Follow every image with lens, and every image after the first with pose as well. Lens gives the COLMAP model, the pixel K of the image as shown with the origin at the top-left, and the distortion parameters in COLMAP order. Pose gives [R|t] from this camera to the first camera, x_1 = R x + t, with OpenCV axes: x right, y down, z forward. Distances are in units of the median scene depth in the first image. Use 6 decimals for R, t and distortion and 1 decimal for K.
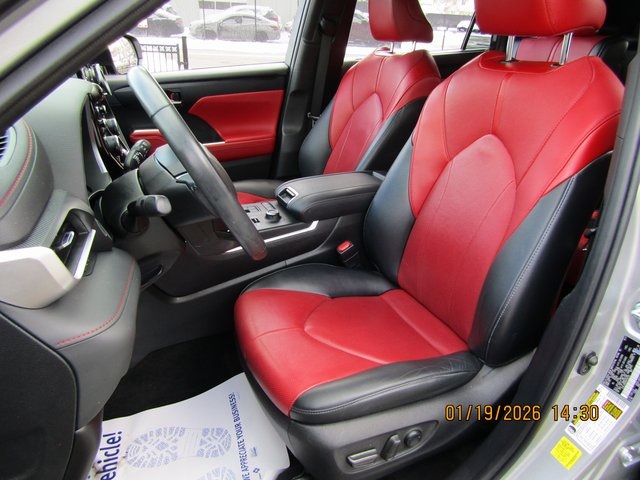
lens RADIAL K [[454.9, 0, 316.3], [0, 454.9, 238.4], [0, 0, 1]] dist [-0.013139, 0.004165]
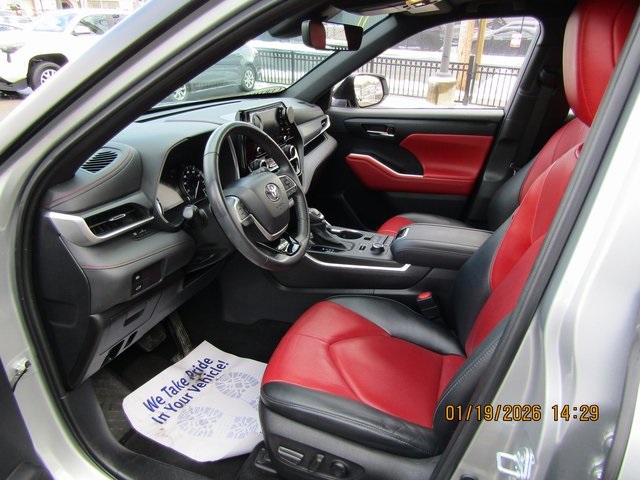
lens RADIAL K [[454.9, 0, 315.8], [0, 454.9, 238.4], [0, 0, 1]] dist [-0.013139, 0.004165]
pose [[0.737730, 0.266402, -0.620310, 0.337016], [-0.286088, 0.955631, 0.070167, -0.075474], [0.611480, 0.125699, 0.781212, 0.011900]]
